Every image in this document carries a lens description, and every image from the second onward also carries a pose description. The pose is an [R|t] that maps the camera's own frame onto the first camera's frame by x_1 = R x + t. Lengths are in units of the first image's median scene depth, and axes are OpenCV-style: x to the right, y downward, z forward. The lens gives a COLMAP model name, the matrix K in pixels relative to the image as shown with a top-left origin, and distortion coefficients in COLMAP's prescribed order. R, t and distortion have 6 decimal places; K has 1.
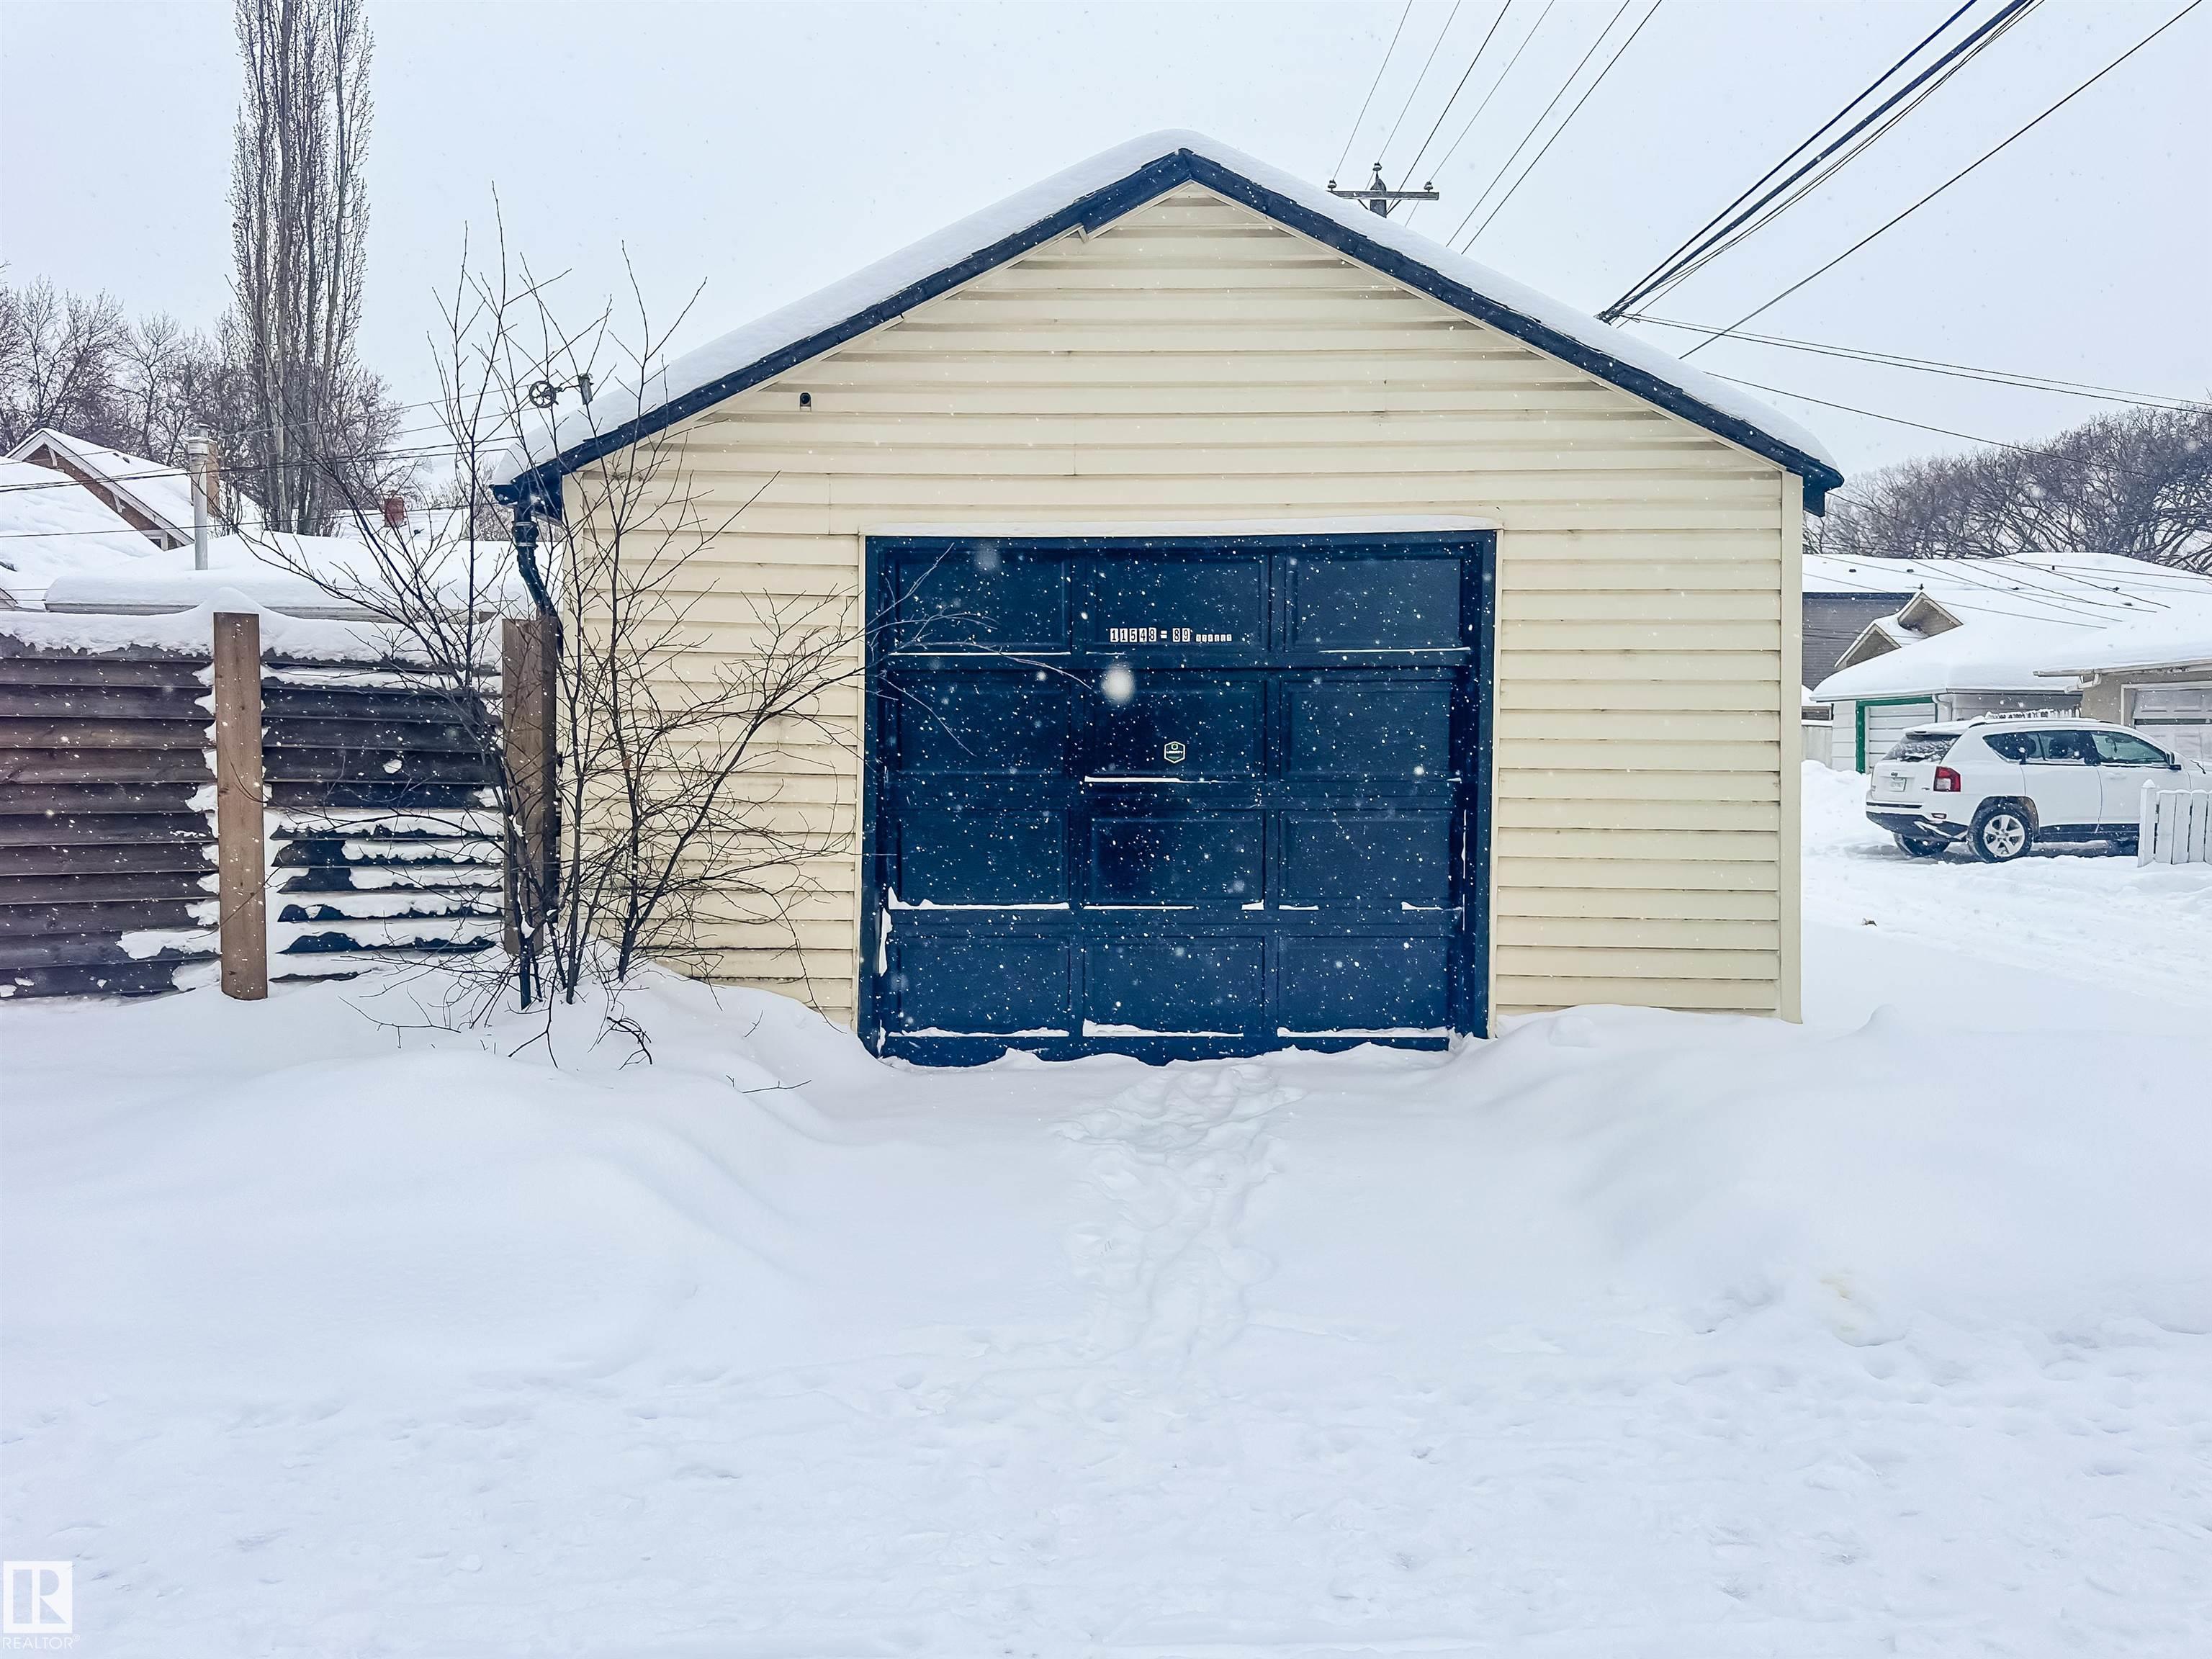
lens RADIAL K [[1574.2, 0, 1106.0], [0, 1574.2, 829.5], [0, 0, 1]] dist [0.125896, -0.183354]
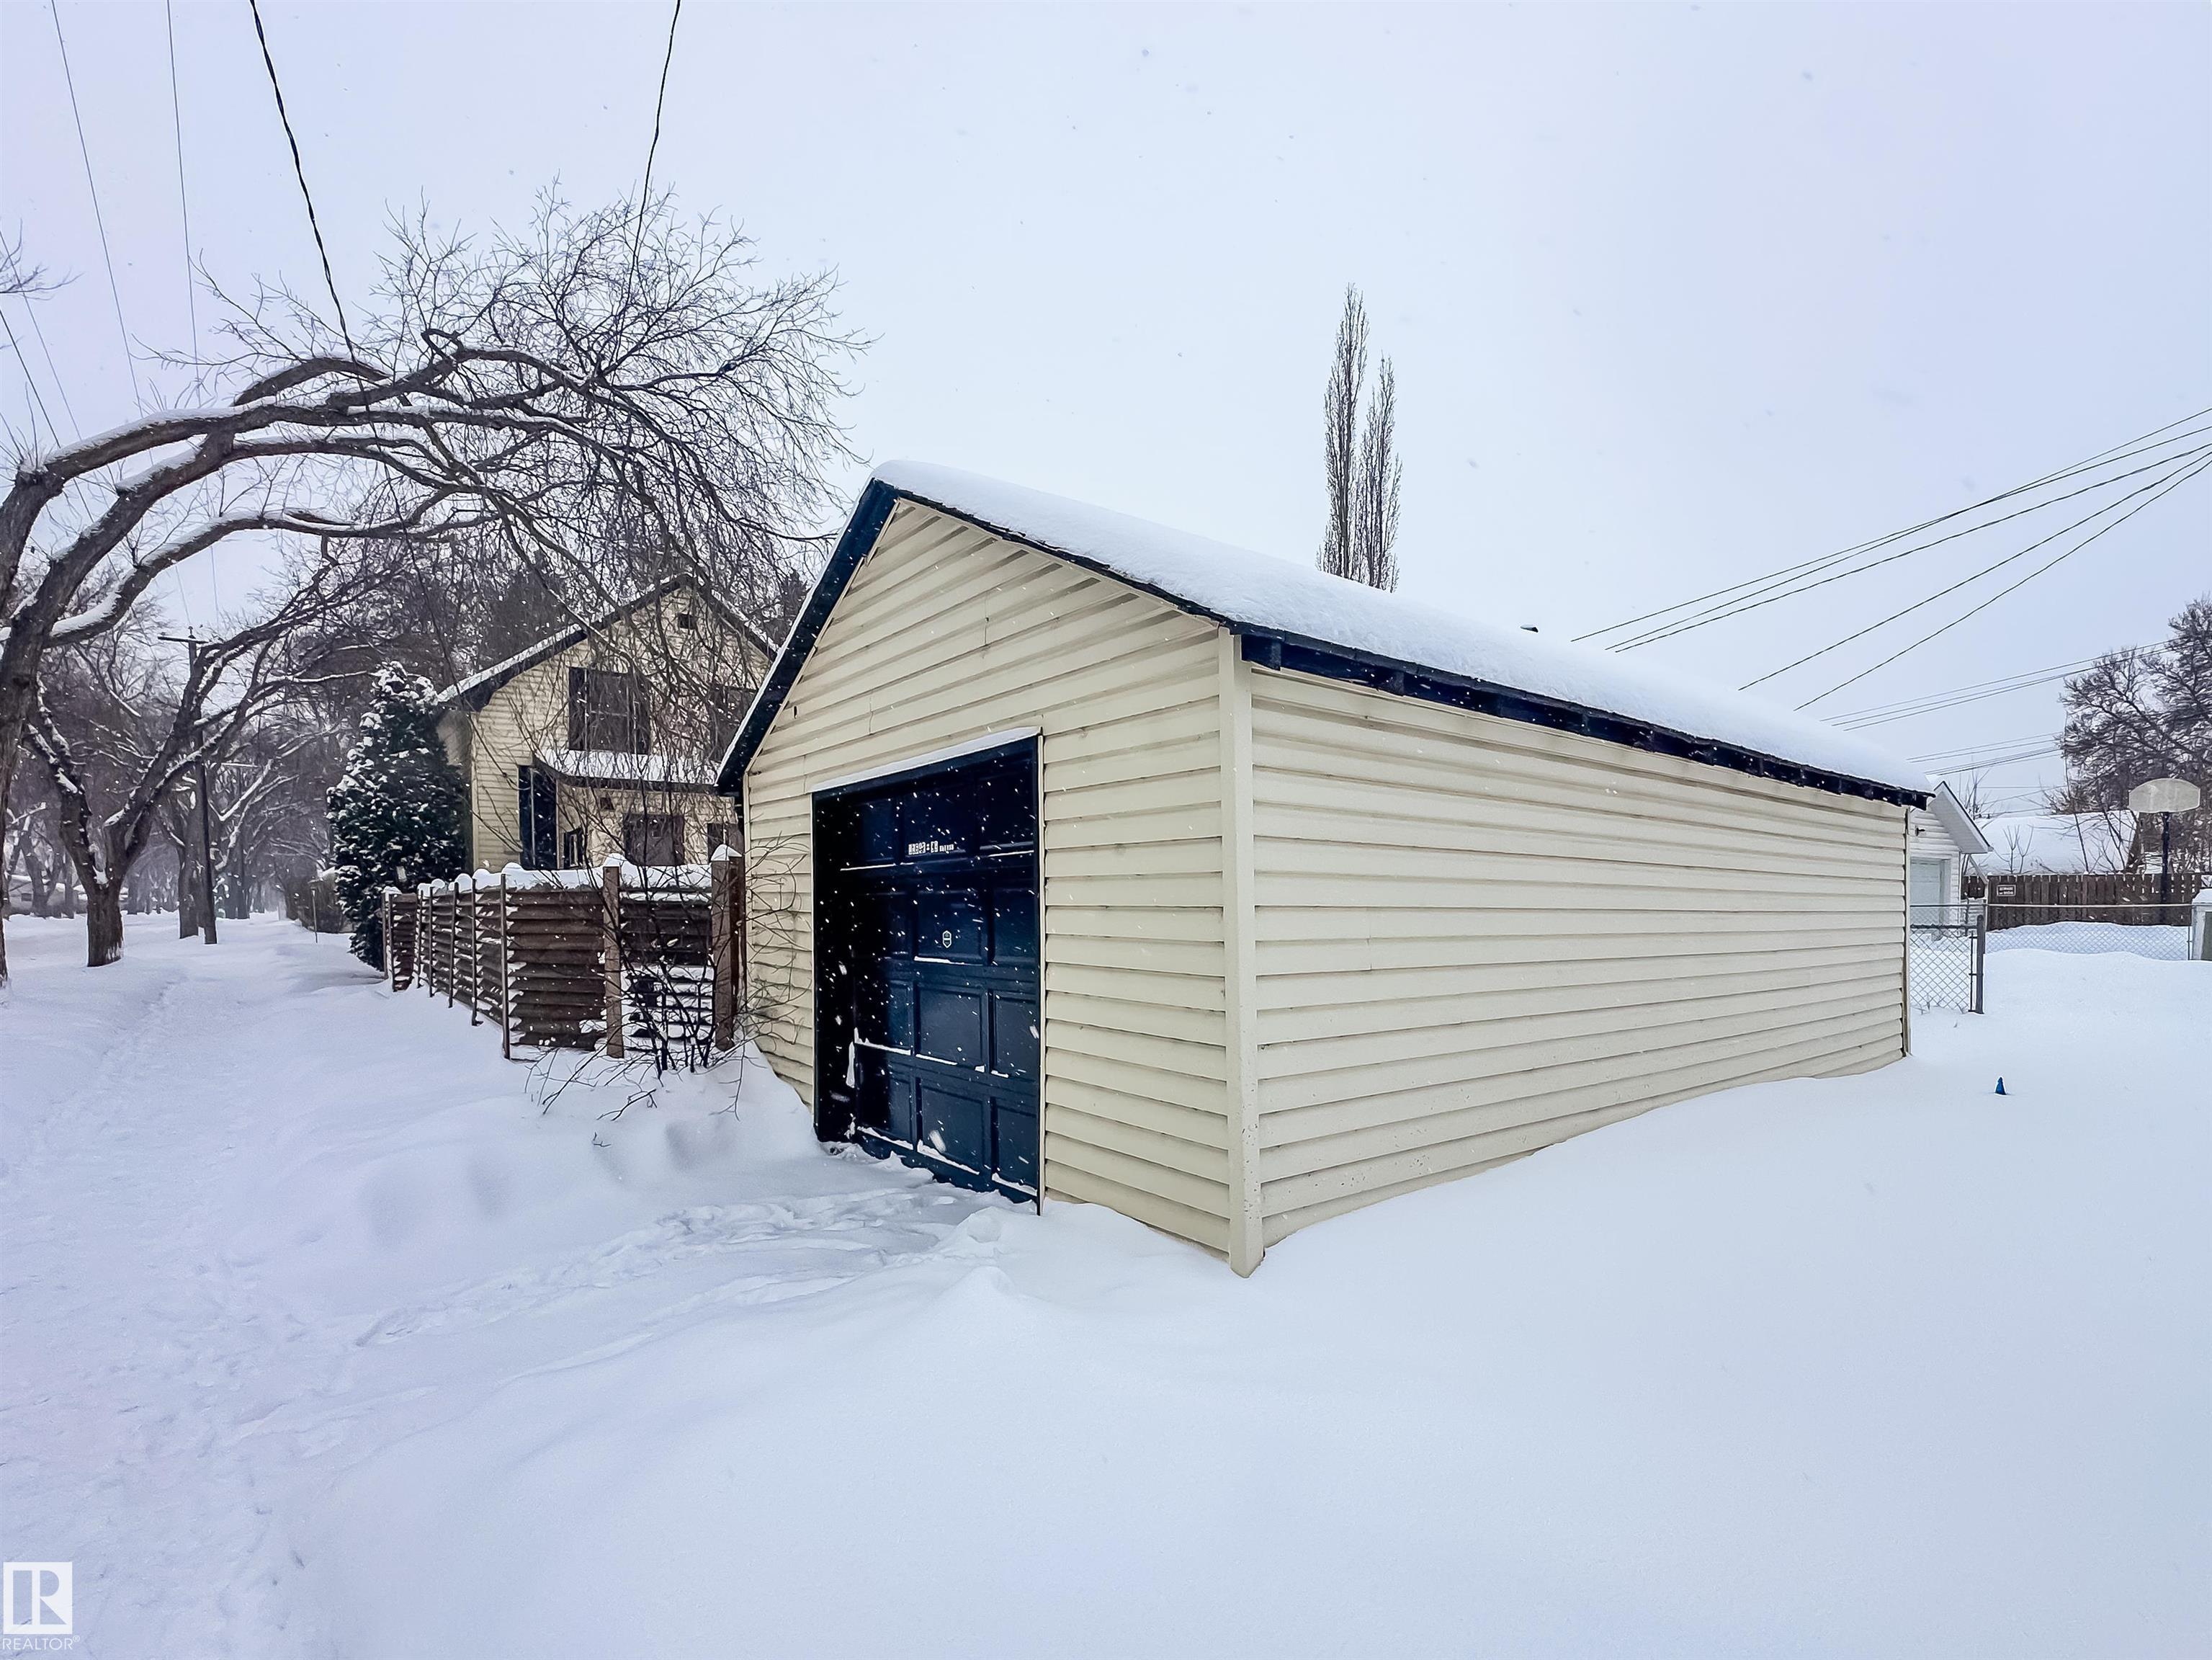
lens RADIAL K [[1064.1, 0, 1164.2], [0, 1064.1, 951.0], [0, 0, 1]] dist [-0.000534, -0.000006]
pose [[0.639074, 0.025894, -0.768710, 0.871203], [-0.028591, 0.999542, 0.009900, -0.057316], [0.768614, 0.015651, 0.639521, 0.634937]]
